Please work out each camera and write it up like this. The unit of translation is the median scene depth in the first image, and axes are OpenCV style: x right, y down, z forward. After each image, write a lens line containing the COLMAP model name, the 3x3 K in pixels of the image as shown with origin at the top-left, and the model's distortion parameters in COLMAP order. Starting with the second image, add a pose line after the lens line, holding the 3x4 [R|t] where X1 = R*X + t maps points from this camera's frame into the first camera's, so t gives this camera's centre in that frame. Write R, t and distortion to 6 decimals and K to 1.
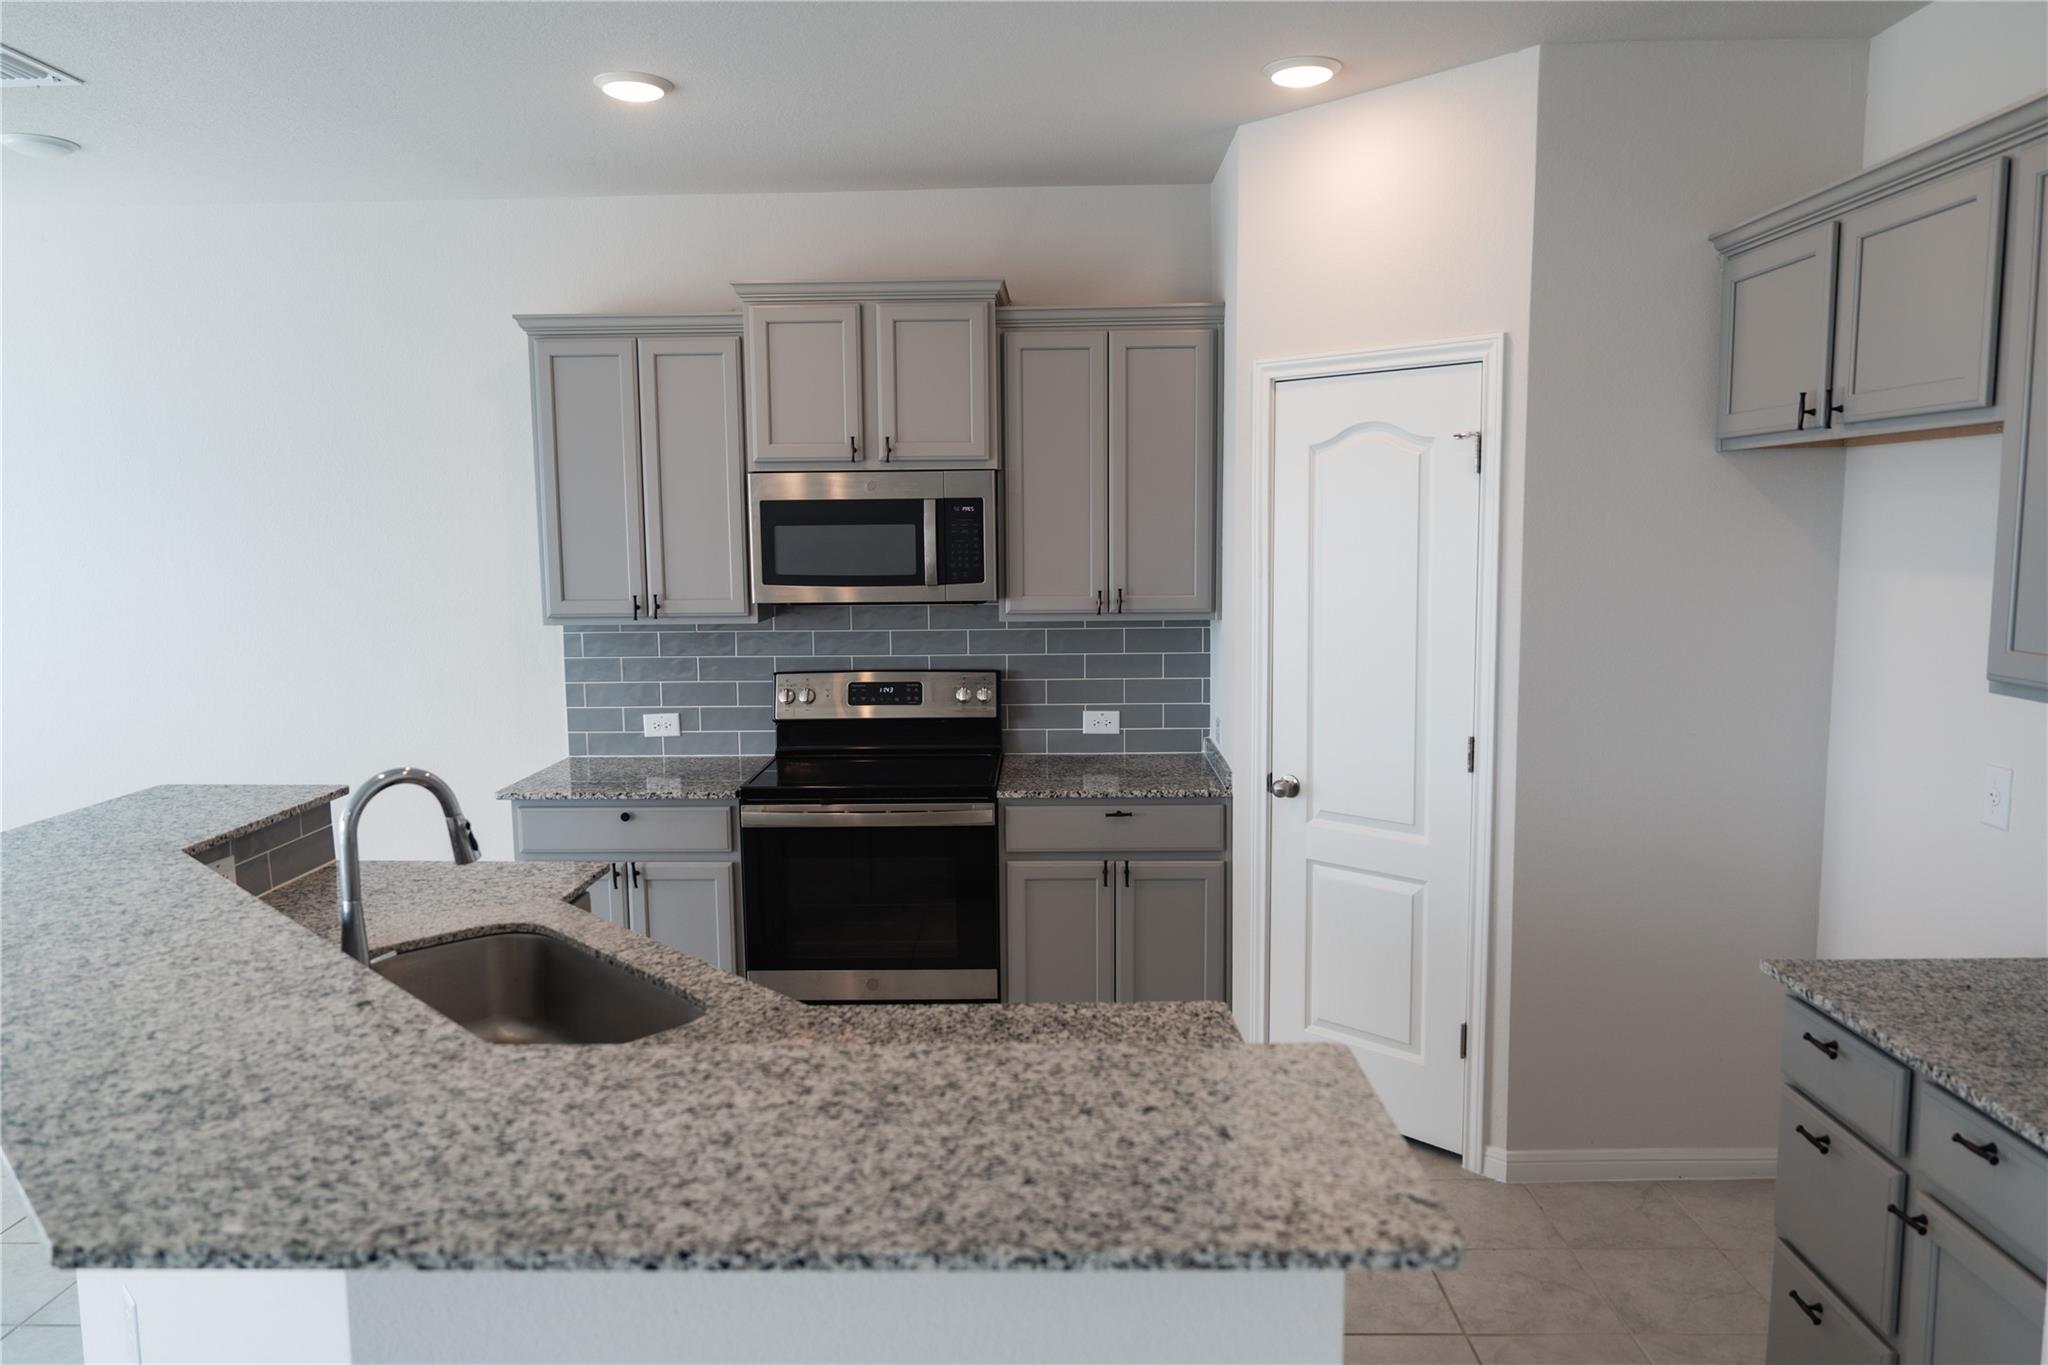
lens RADIAL K [[1389.3, 0, 1021.7], [0, 1389.3, 675.7], [0, 0, 1]] dist [-0.008341, -0.000750]
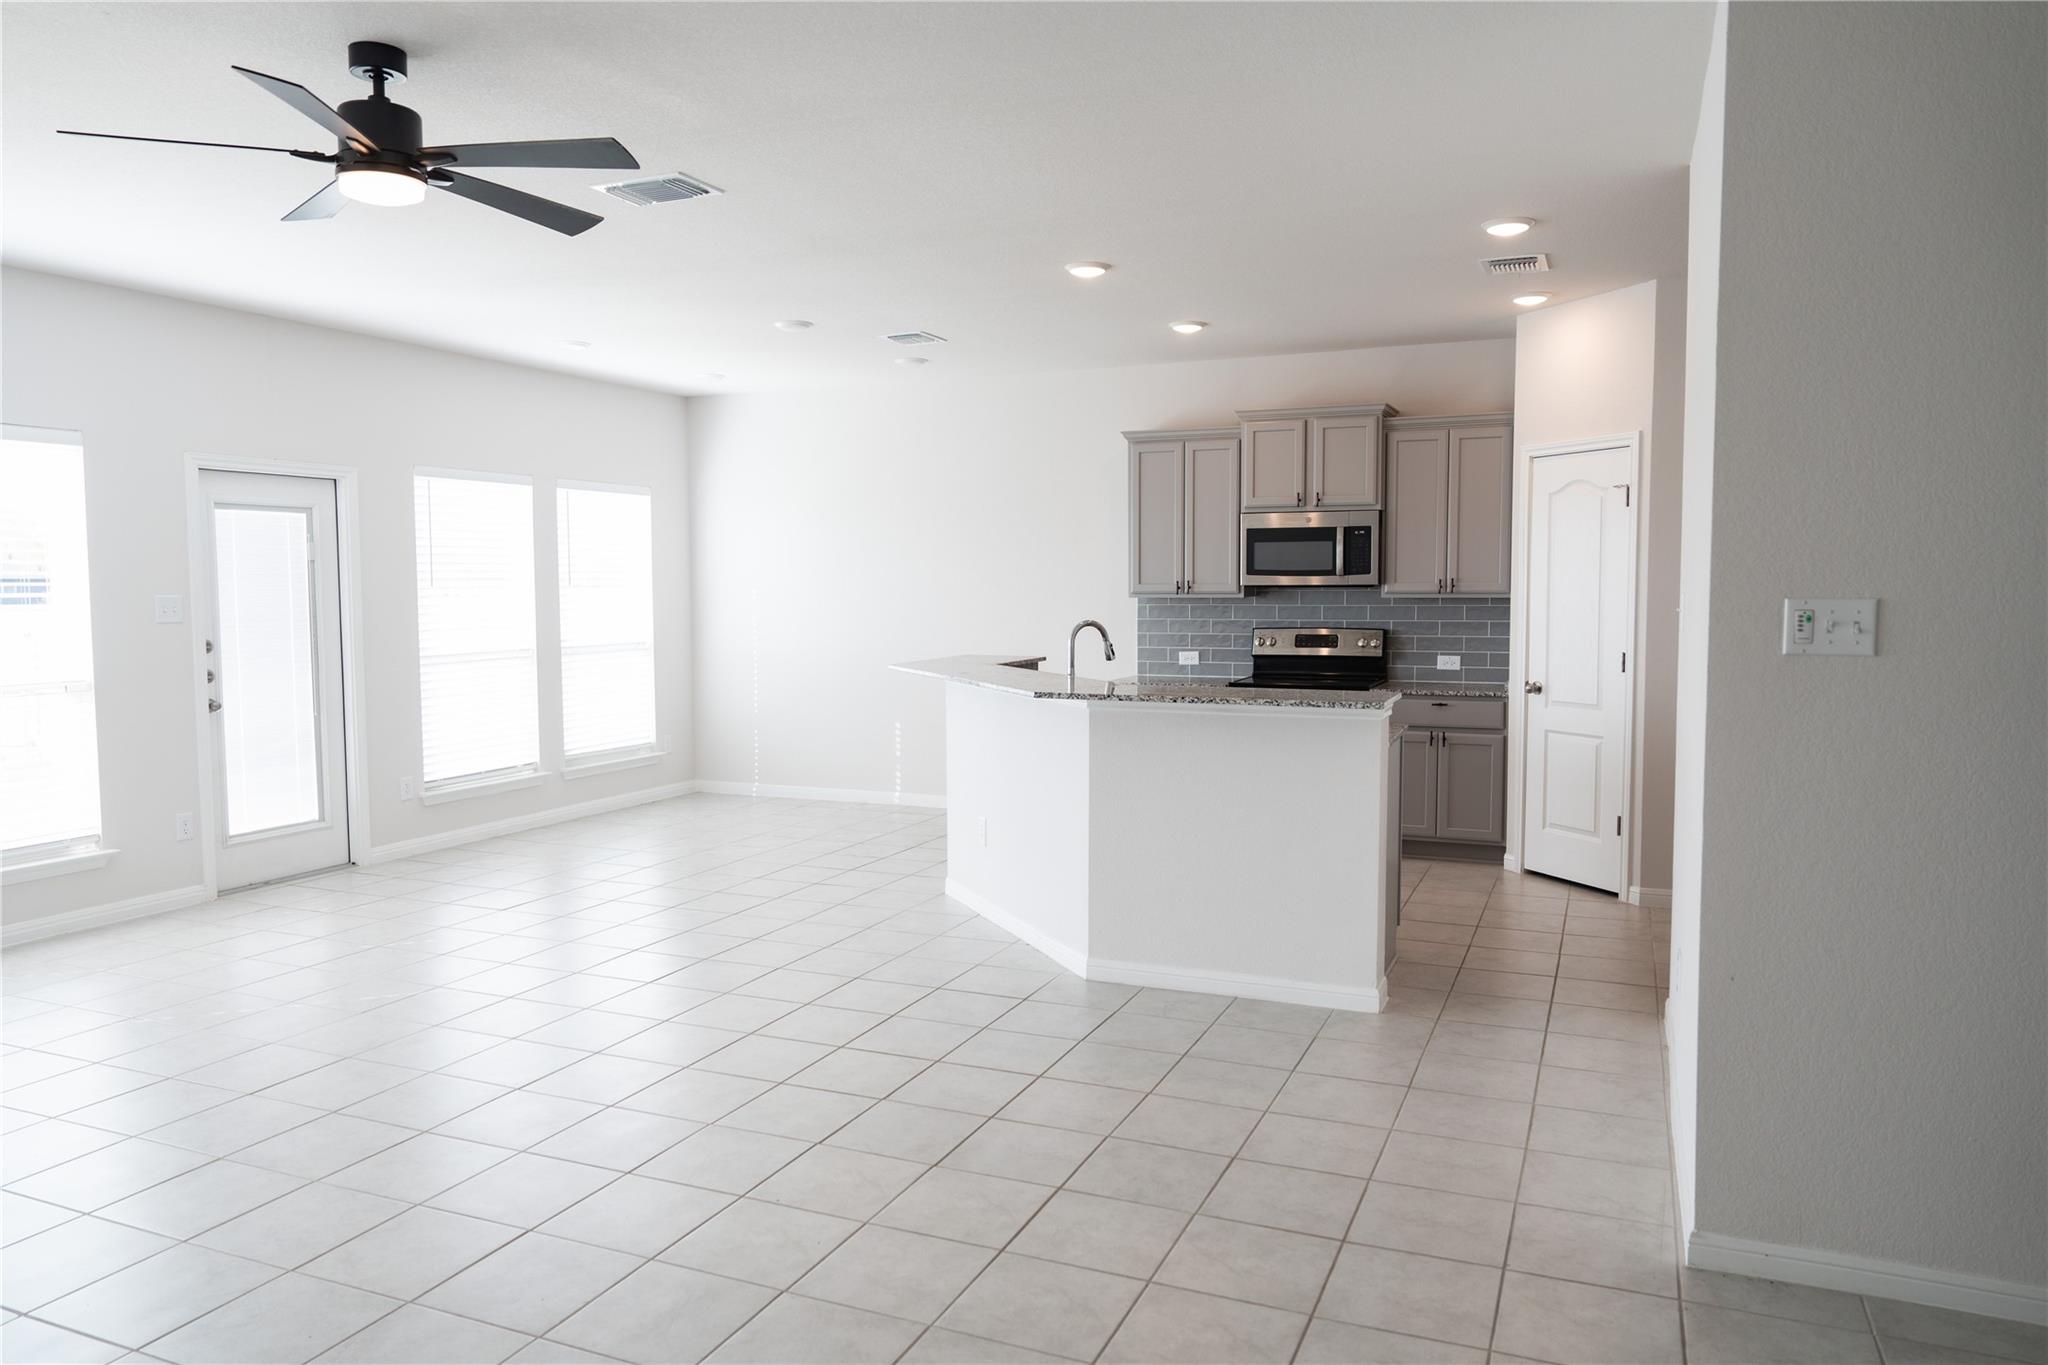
lens RADIAL K [[1389.3, 0, 1021.7], [0, 1389.3, 675.7], [0, 0, 1]] dist [-0.008341, -0.000750]
pose [[0.927517, 0.032004, -0.372408, 0.219435], [-0.046935, 0.998414, -0.031093, 0.135194], [0.370822, 0.046318, 0.927548, -0.778310]]
